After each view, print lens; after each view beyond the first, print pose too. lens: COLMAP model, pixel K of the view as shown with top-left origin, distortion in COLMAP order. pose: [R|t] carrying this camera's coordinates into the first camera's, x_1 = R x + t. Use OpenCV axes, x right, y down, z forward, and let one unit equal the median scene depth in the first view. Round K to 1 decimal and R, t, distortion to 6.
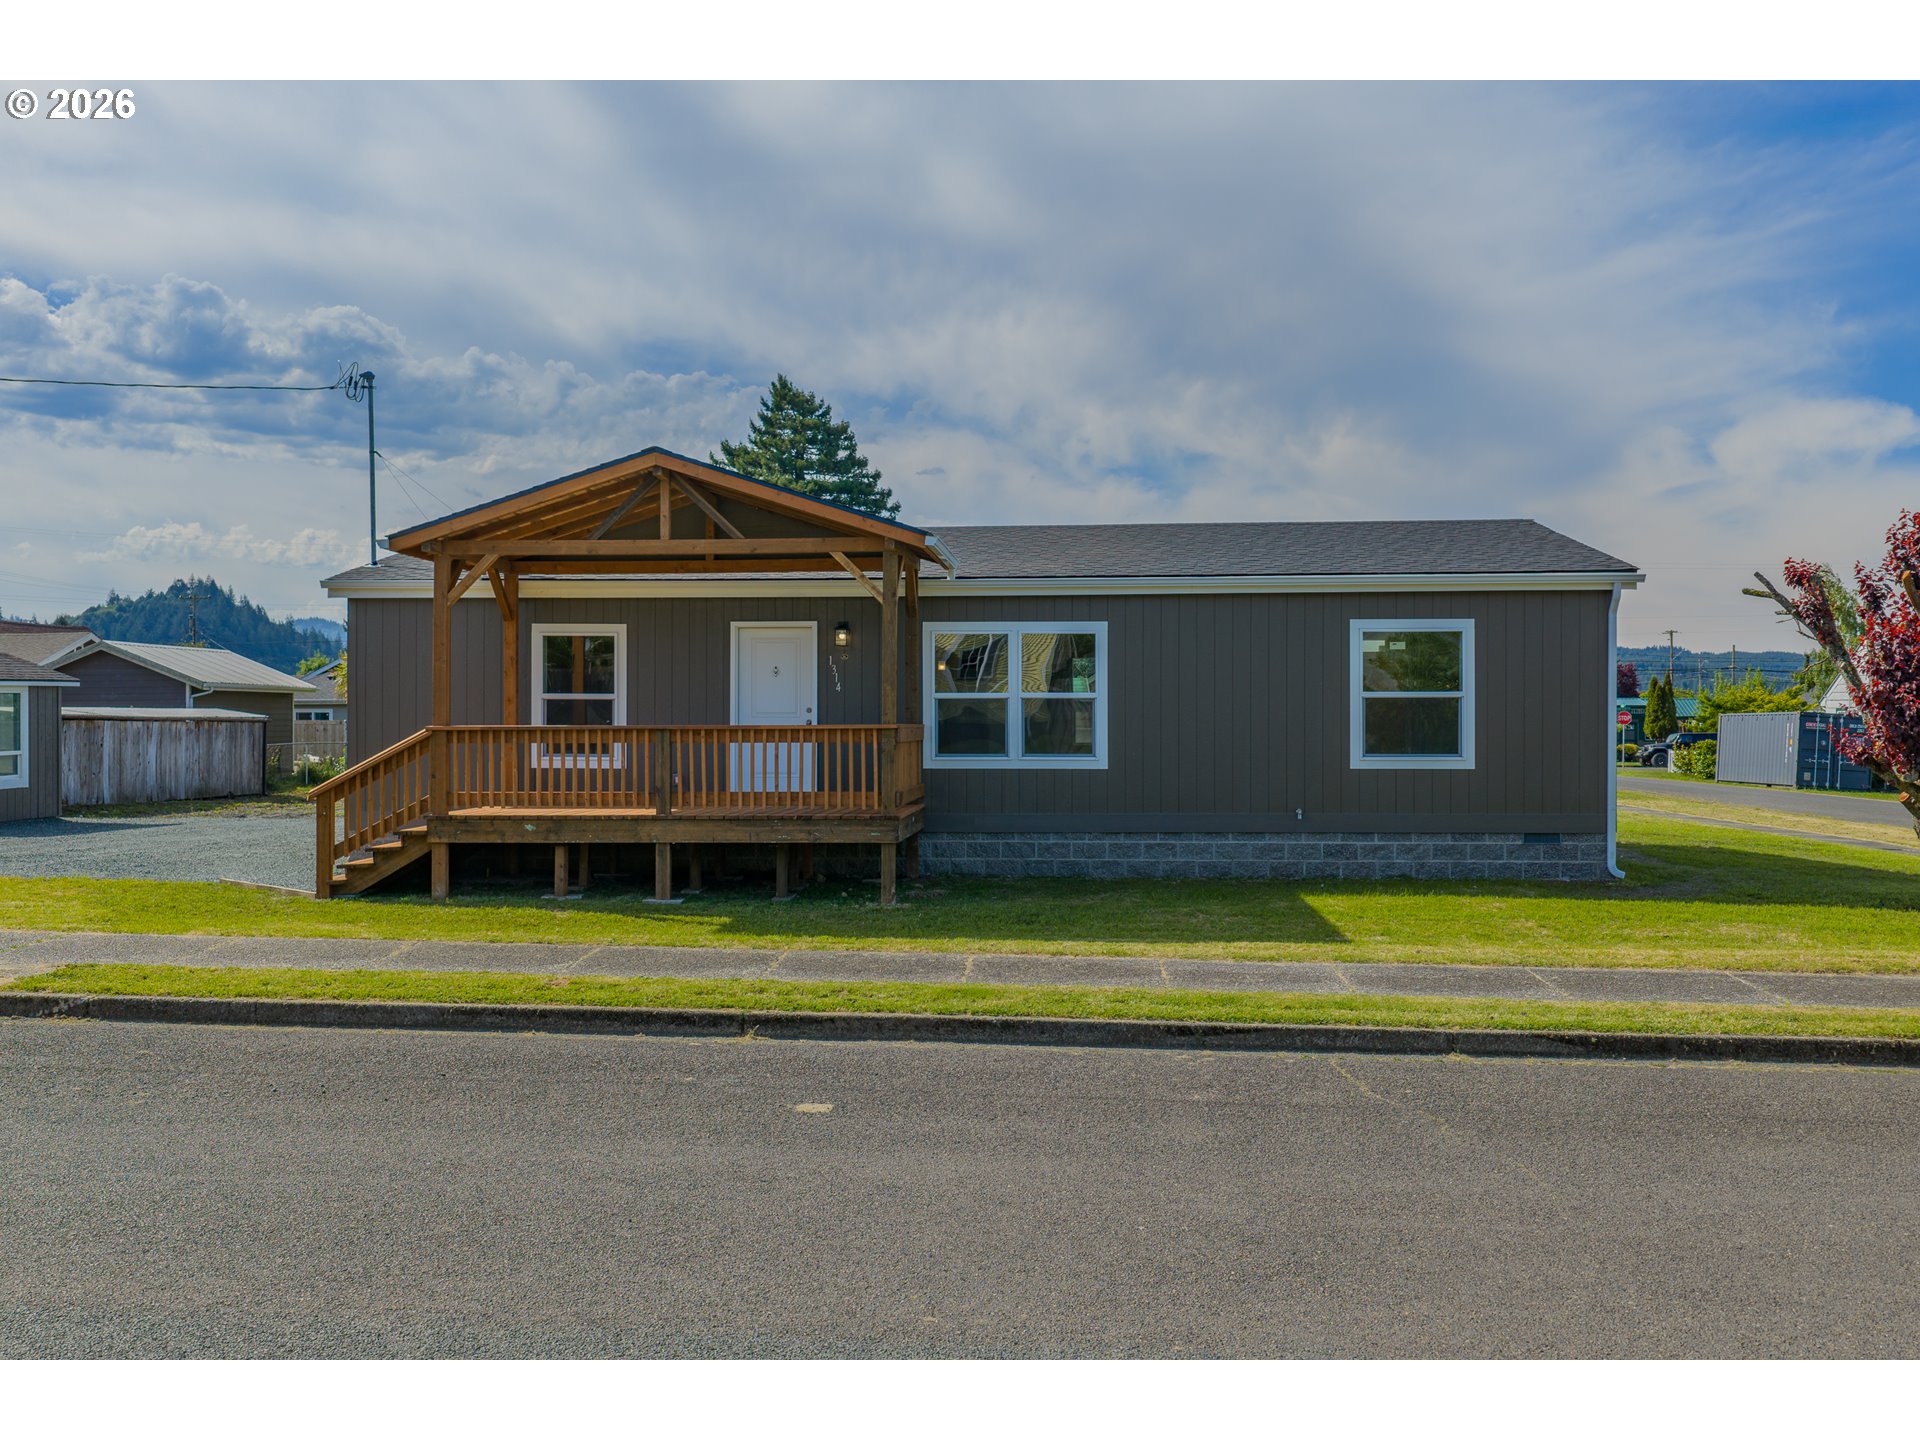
lens RADIAL K [[1589.4, 0, 967.2], [0, 1589.4, 722.5], [0, 0, 1]] dist [0.011874, -0.015396]
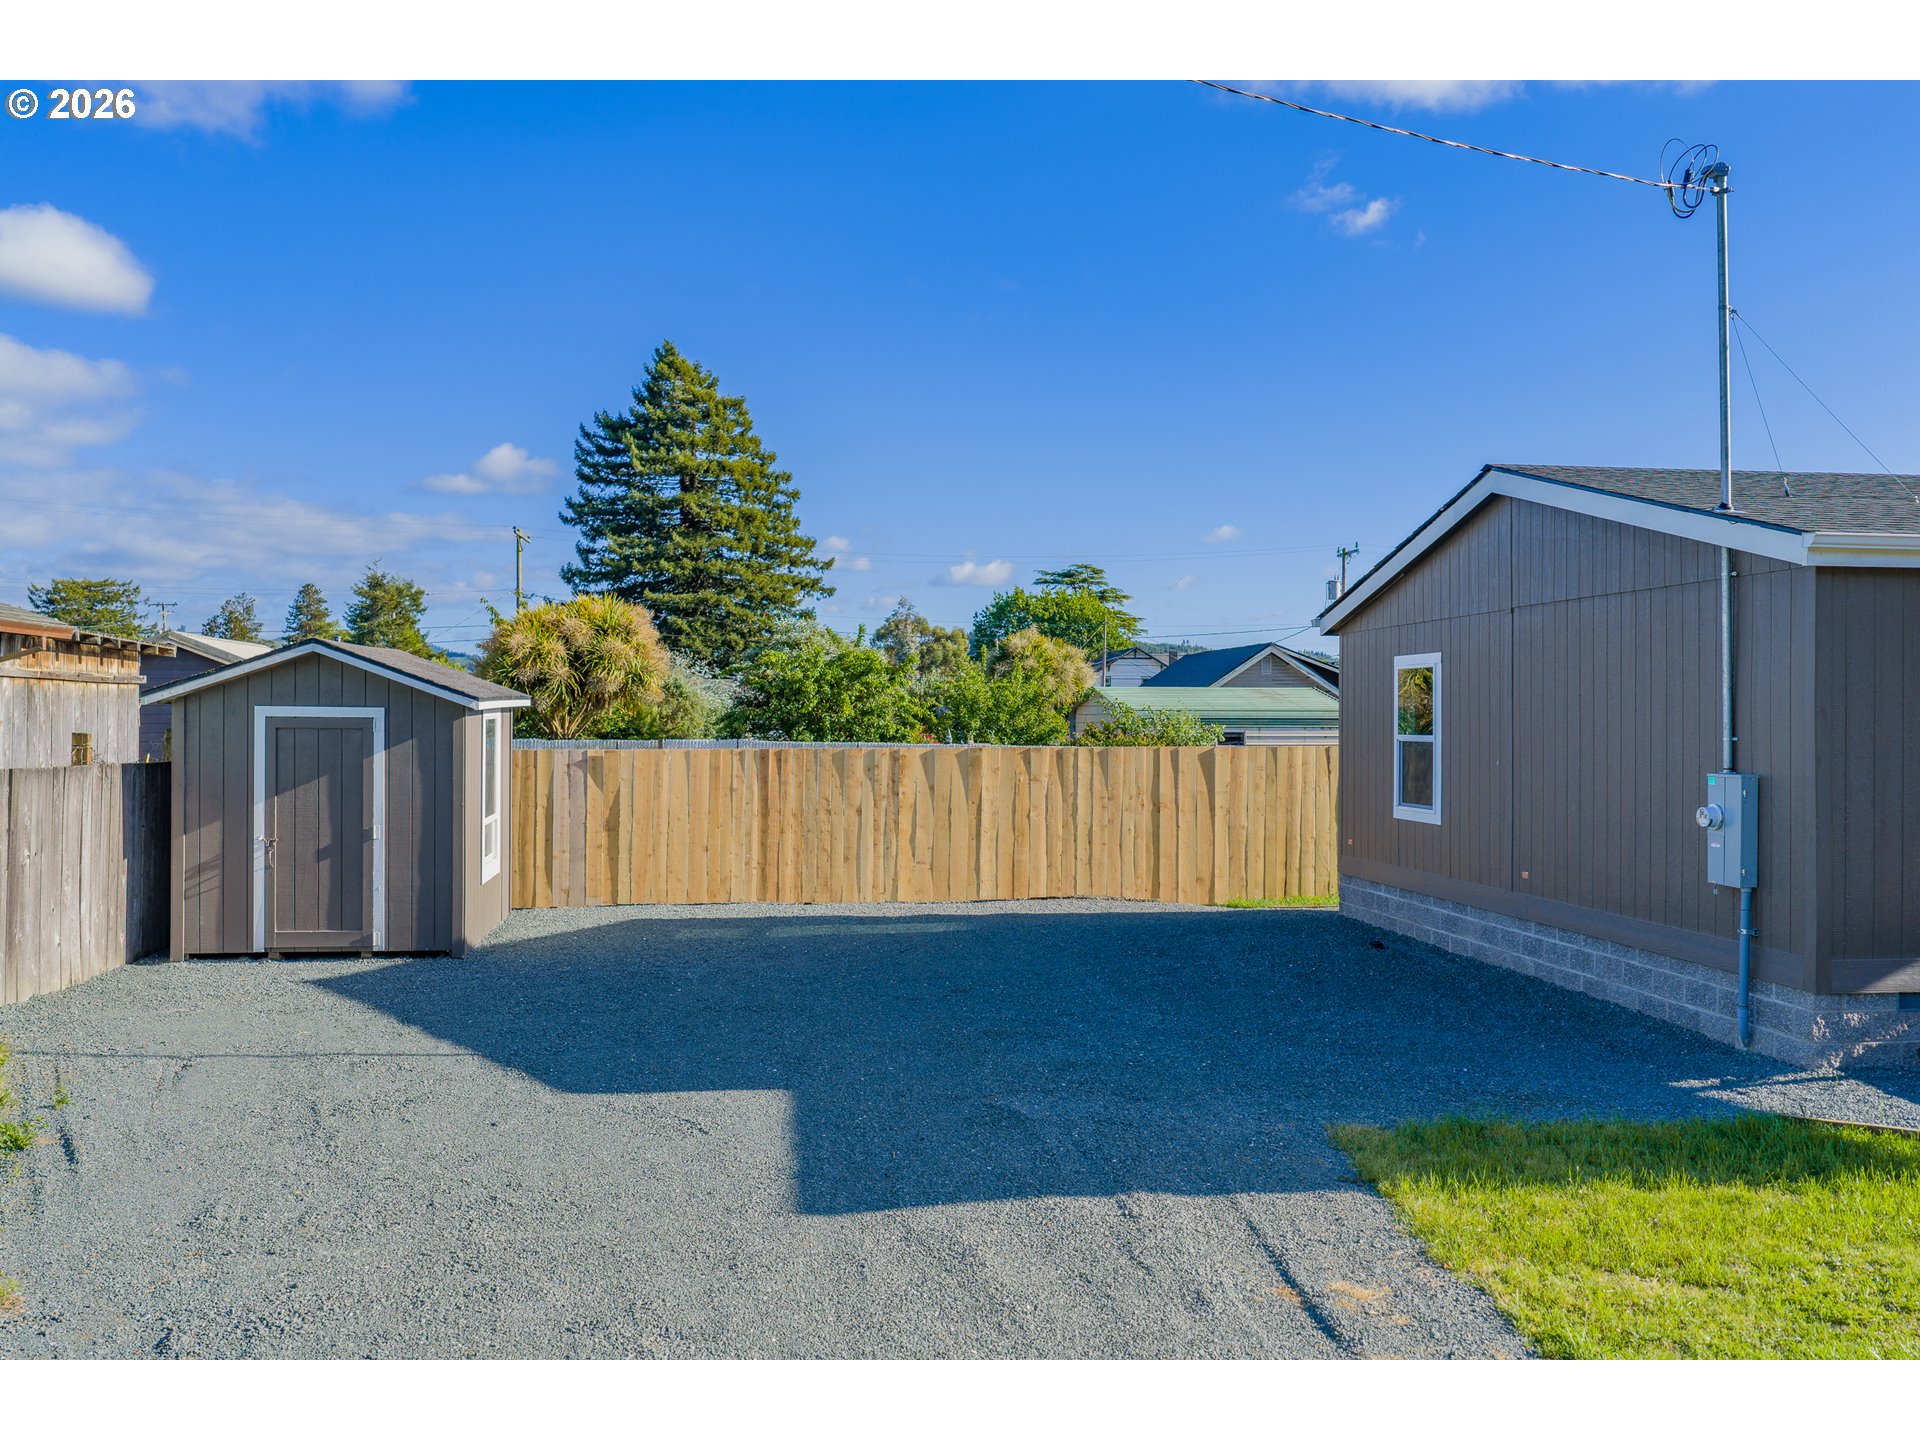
lens RADIAL K [[1589.4, 0, 967.2], [0, 1589.4, 722.5], [0, 0, 1]] dist [0.011874, -0.015396]
pose [[0.978659, 0.000563, 0.205488, -0.821365], [-0.000608, 1.000000, 0.000152, -0.026291], [-0.205488, -0.000274, 0.978660, 0.555574]]
